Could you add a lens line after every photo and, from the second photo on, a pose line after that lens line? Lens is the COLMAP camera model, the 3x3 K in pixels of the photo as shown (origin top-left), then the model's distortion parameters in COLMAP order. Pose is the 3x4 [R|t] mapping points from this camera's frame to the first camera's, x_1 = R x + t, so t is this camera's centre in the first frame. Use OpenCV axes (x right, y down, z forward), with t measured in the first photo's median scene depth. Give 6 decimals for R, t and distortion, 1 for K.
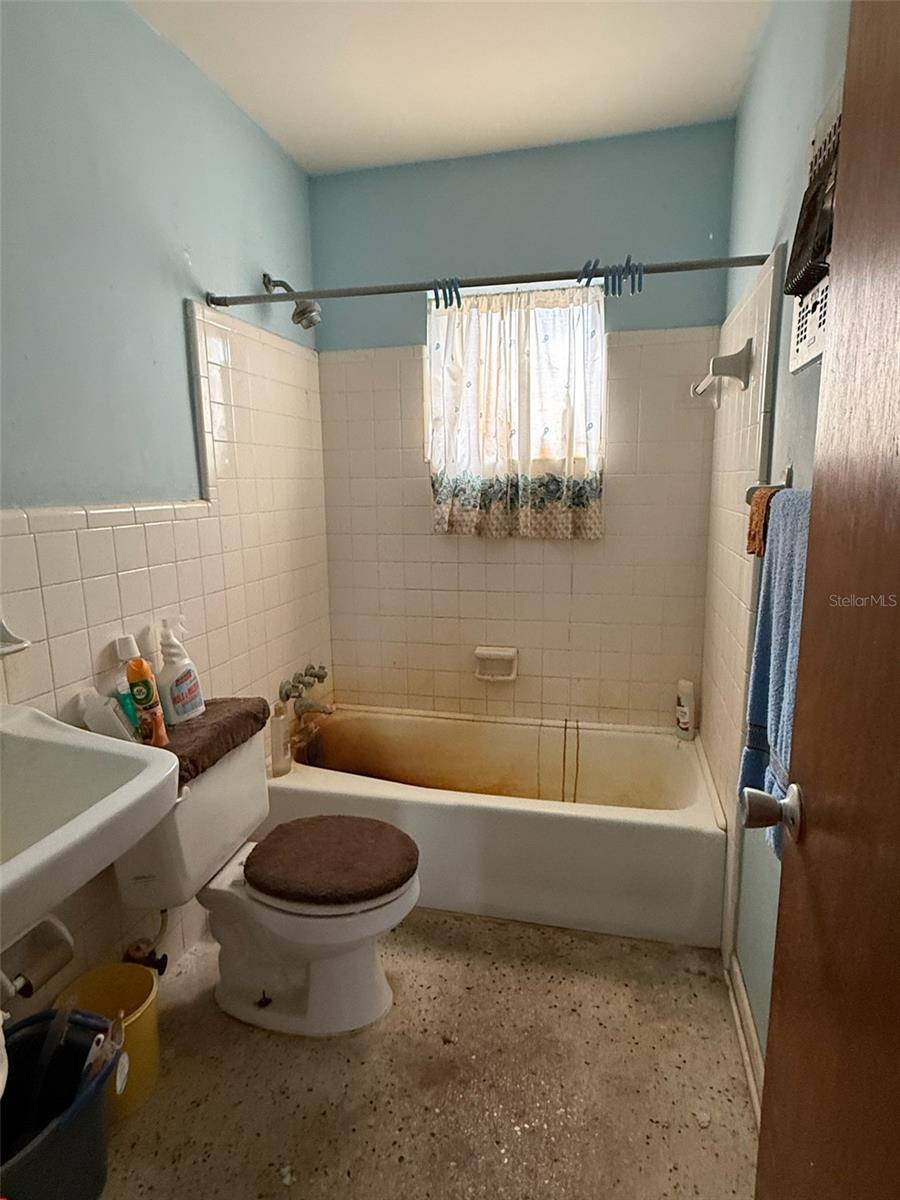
lens RADIAL K [[668.3, 0, 451.2], [0, 668.3, 600.6], [0, 0, 1]] dist [-0.000433, 0.001010]
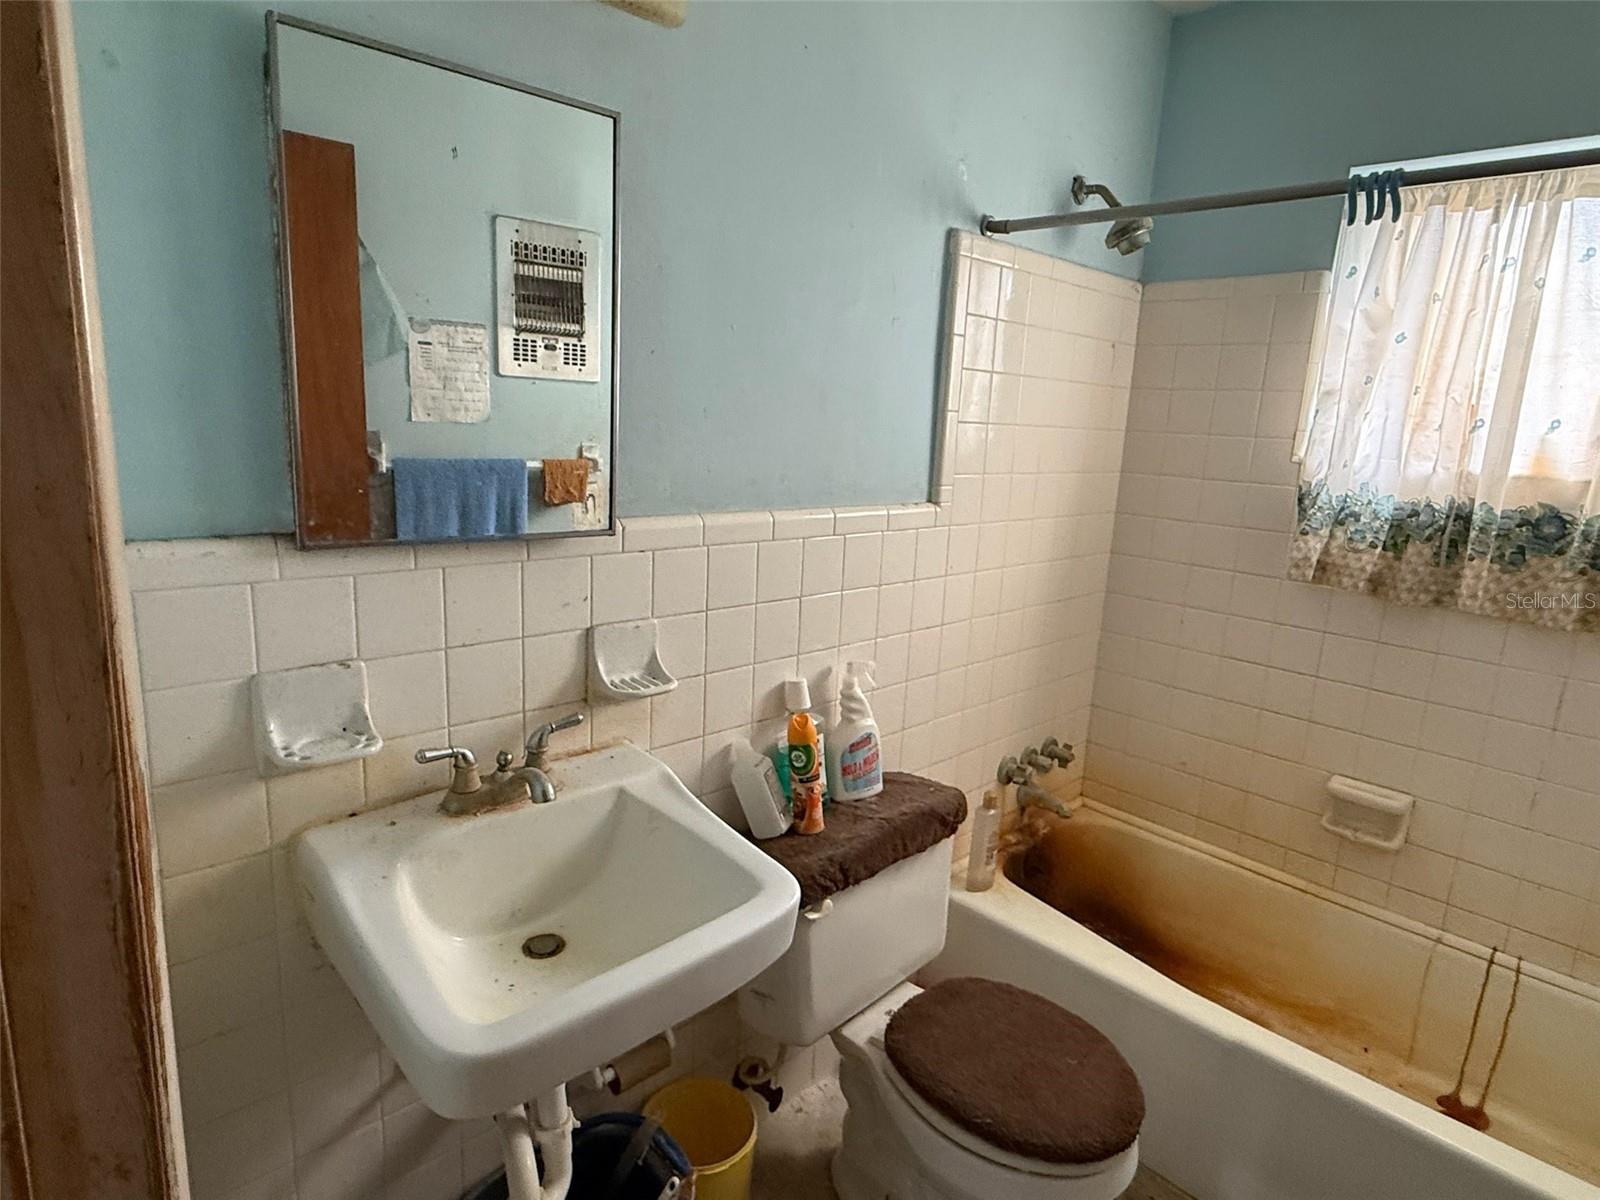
lens RADIAL K [[891.1, 0, 798.6], [0, 891.1, 598.9], [0, 0, 1]] dist [-0.000433, 0.001010]
pose [[0.843315, 0.163173, -0.512048, 0.022195], [-0.153780, 0.986220, 0.061008, -0.080612], [0.514947, 0.027294, 0.856787, 0.088383]]
